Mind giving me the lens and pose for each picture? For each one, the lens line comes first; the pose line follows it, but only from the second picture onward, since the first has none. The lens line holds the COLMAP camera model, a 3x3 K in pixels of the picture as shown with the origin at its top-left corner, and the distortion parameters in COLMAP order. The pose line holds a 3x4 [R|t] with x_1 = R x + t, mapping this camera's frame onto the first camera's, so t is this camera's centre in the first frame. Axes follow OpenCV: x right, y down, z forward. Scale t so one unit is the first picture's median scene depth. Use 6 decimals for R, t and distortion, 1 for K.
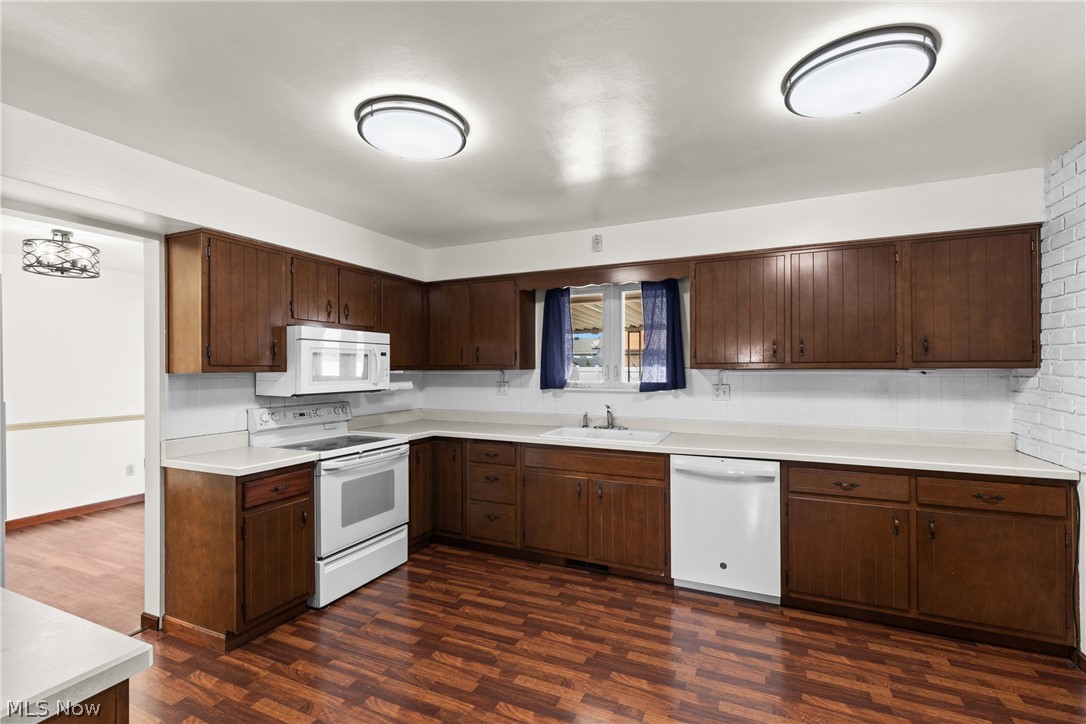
lens RADIAL K [[491.9, 0, 541.0], [0, 491.9, 366.0], [0, 0, 1]] dist [0.022398, 0.000185]
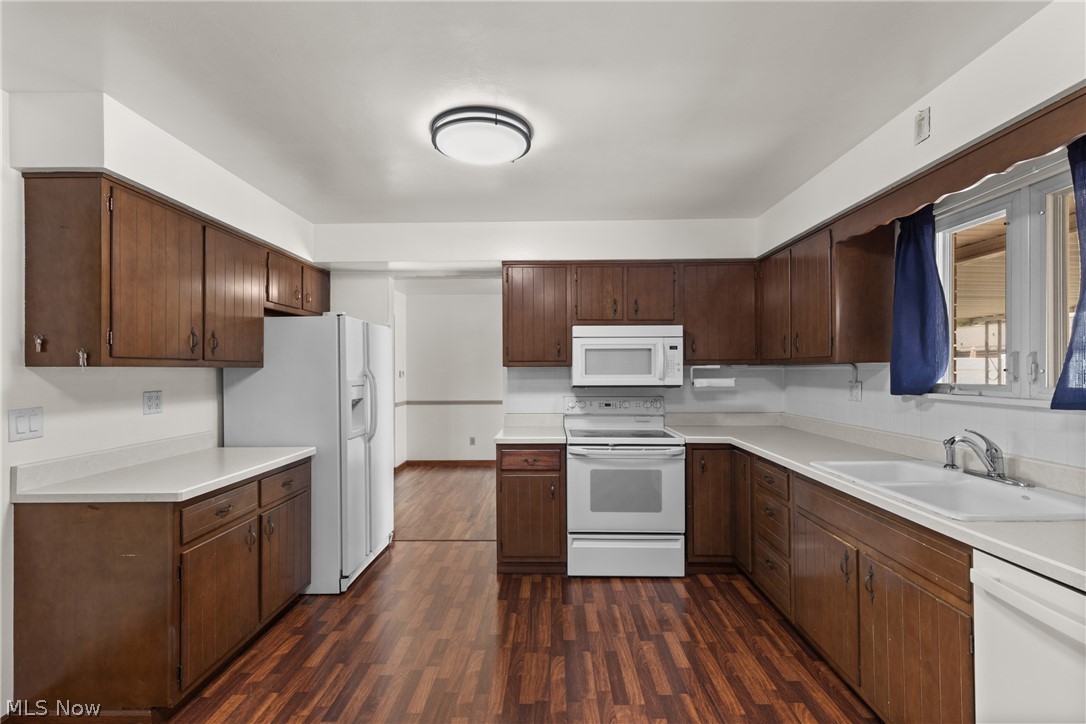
lens RADIAL K [[491.9, 0, 542.3], [0, 491.9, 365.6], [0, 0, 1]] dist [0.022398, 0.000185]
pose [[0.406007, -0.004974, -0.913856, 0.467296], [0.005904, 0.999979, -0.002820, 0.012177], [0.913851, -0.004251, 0.406028, 0.416888]]
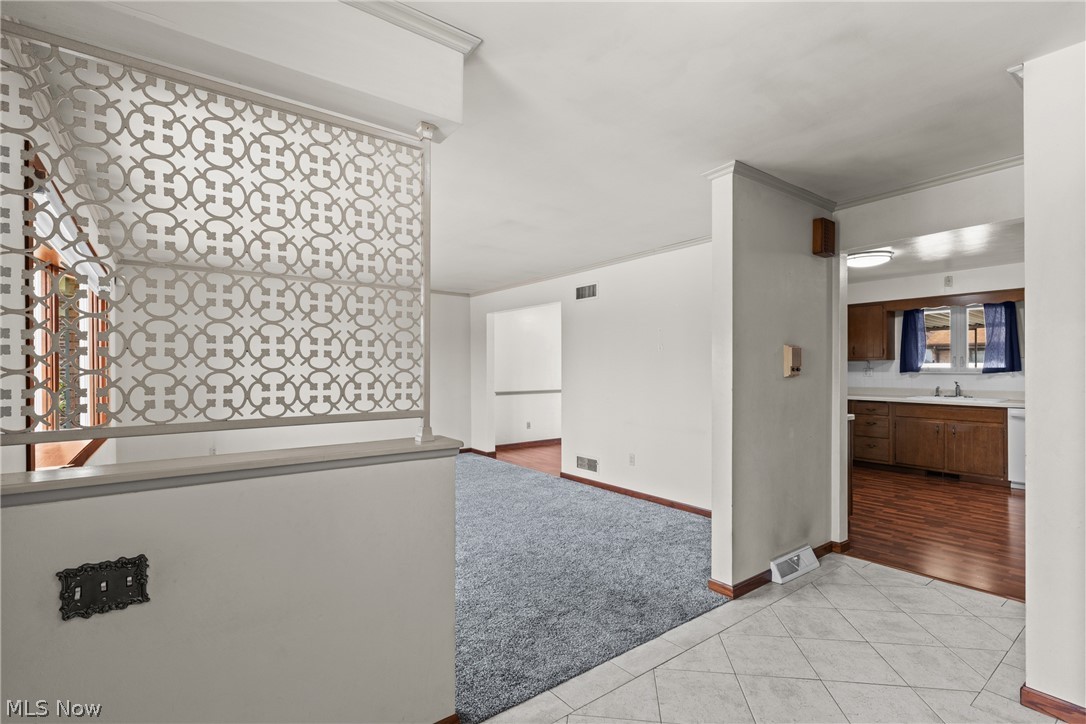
lens RADIAL K [[502.9, 0, 540.8], [0, 502.9, 367.8], [0, 0, 1]] dist [0.000838, -0.000159]
pose [[0.878547, -0.002928, -0.477648, -0.290954], [0.004988, 0.999983, 0.003044, 0.025301], [0.477630, -0.005057, 0.878546, -1.163384]]
